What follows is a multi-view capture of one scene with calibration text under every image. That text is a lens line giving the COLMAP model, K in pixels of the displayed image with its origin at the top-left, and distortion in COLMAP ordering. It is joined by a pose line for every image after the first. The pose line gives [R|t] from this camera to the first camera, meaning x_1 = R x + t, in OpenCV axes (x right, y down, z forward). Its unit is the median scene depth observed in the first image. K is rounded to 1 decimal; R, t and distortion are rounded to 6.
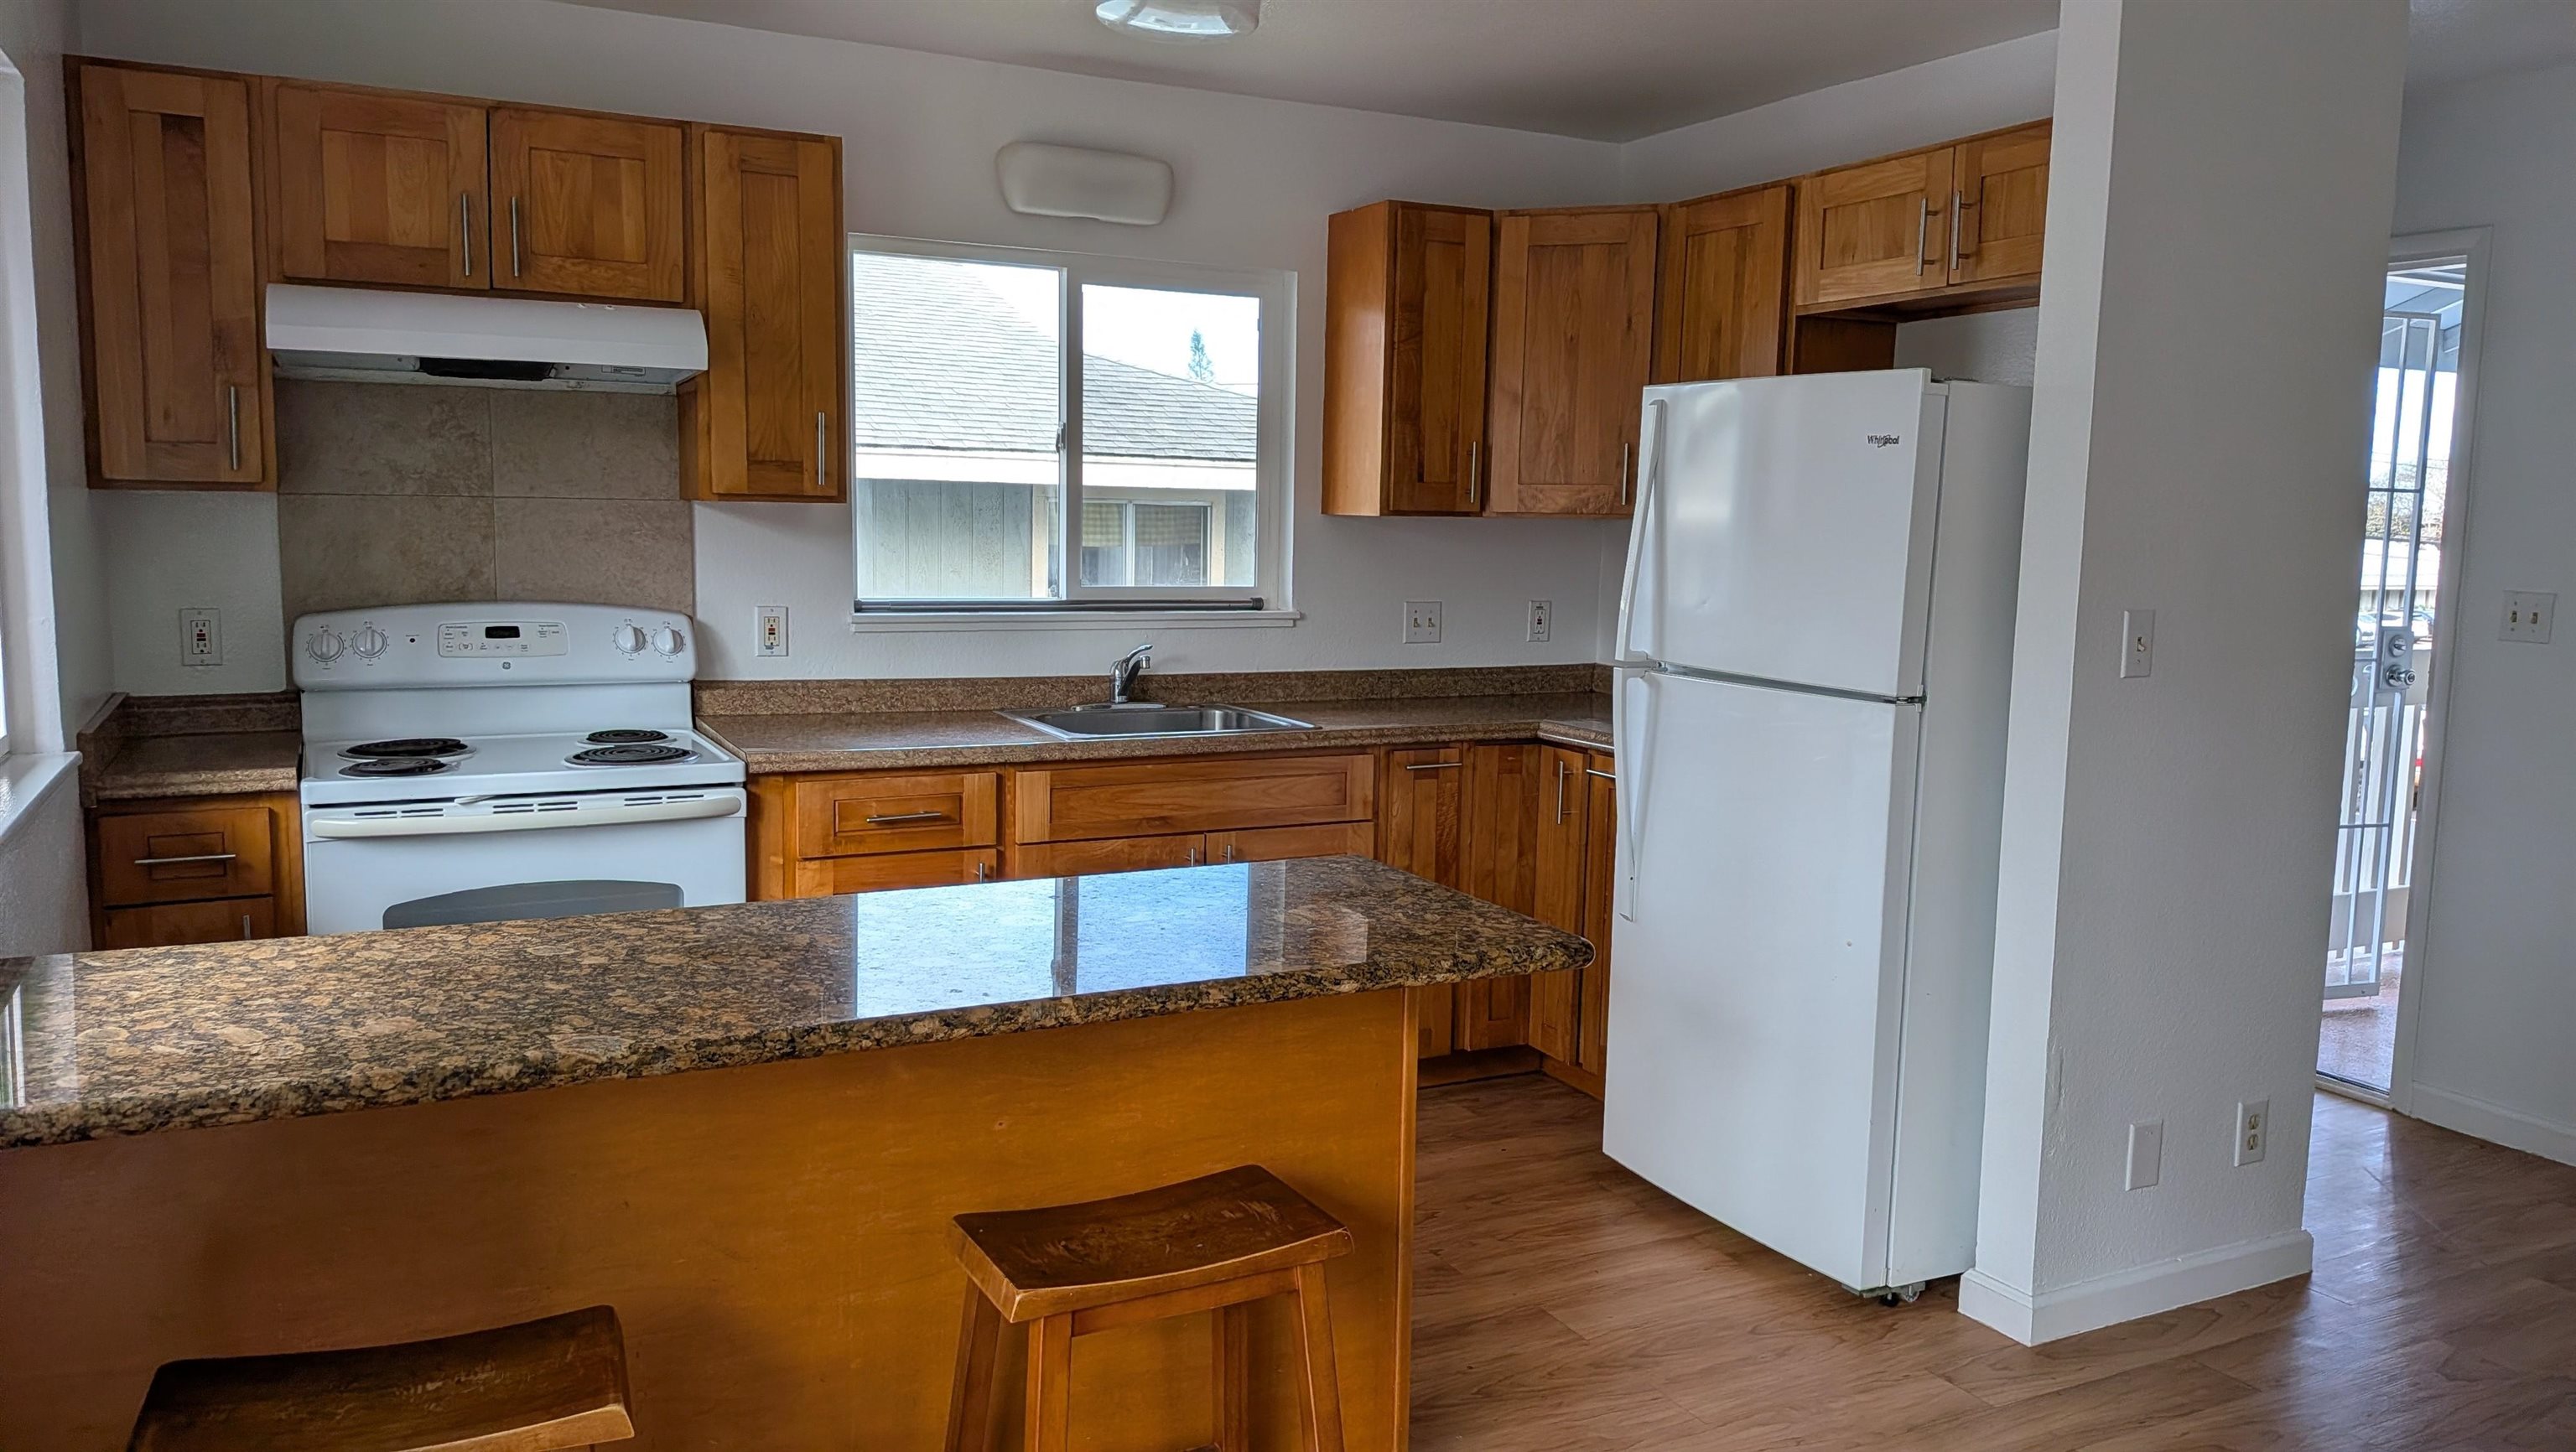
lens RADIAL K [[1798.8, 0, 1290.1], [0, 1798.8, 667.9], [0, 0, 1]] dist [0.139017, -0.000602]
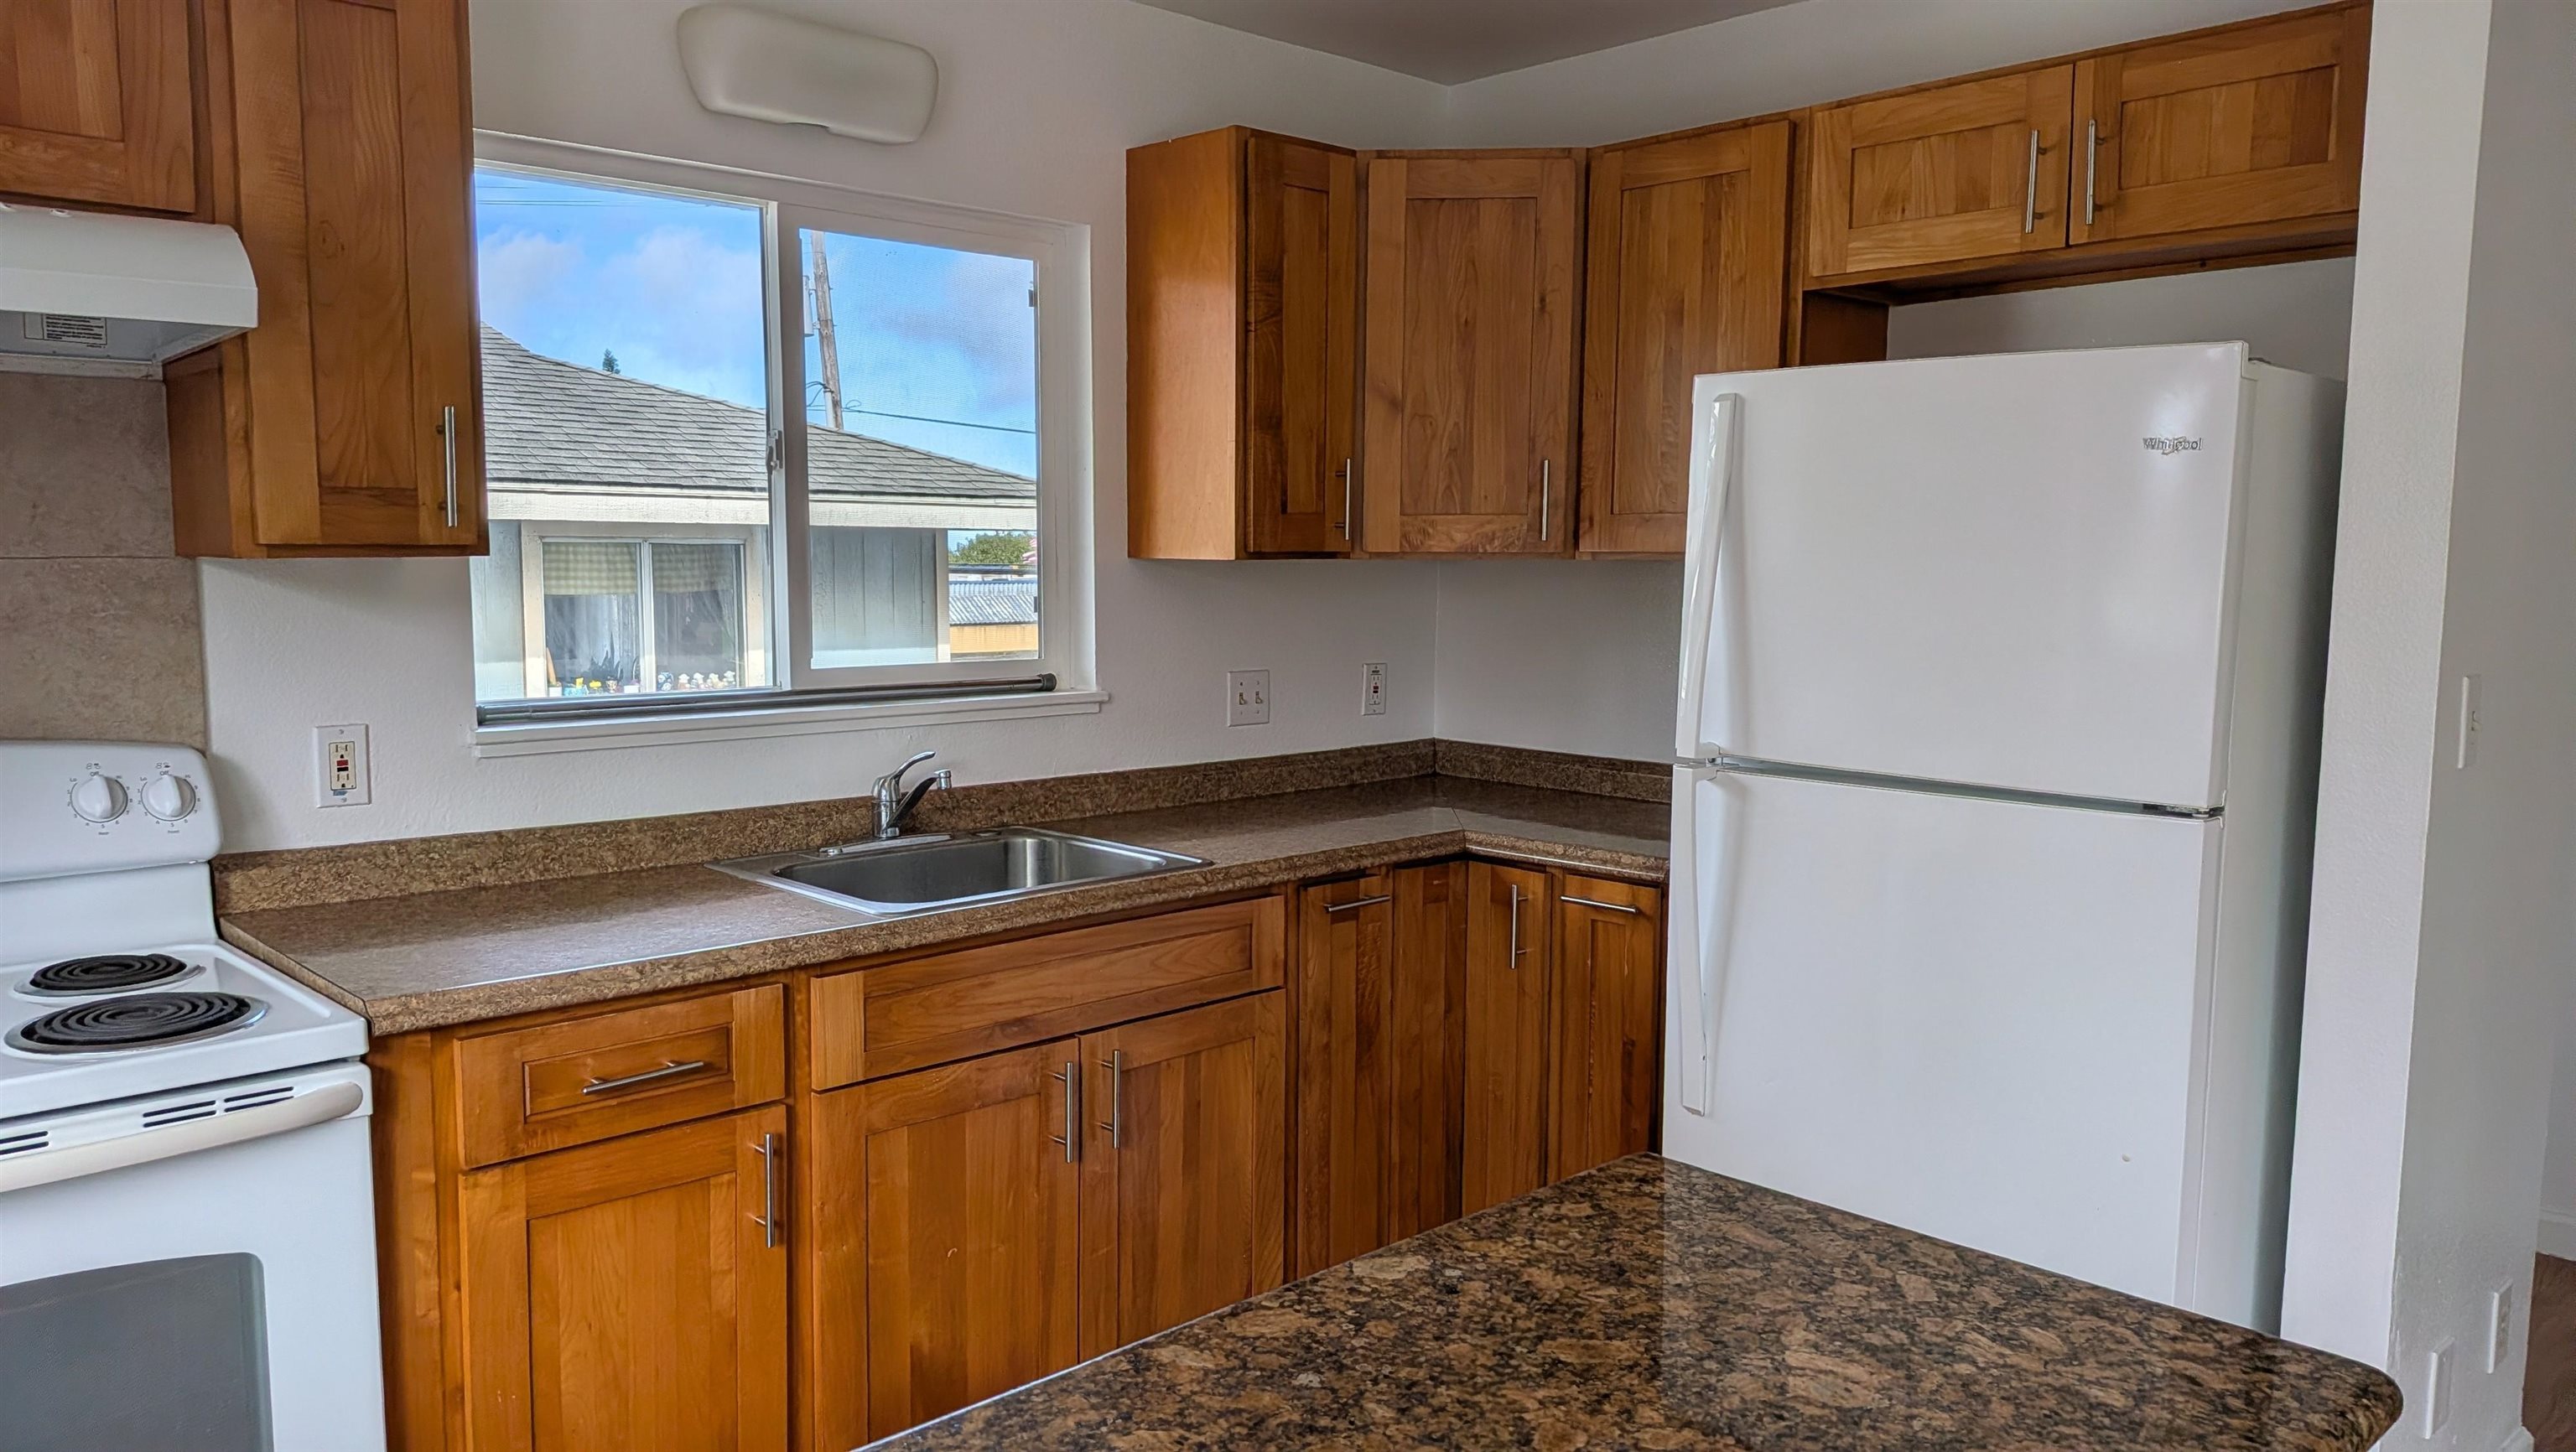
lens RADIAL K [[1830.7, 0, 1281.7], [0, 1830.7, 715.6], [0, 0, 1]] dist [0.093292, -0.090845]
pose [[0.961463, -0.041634, 0.271765, -0.151370], [0.040153, 0.999133, 0.011010, -0.031521], [-0.271988, 0.000326, 0.962301, 0.308571]]
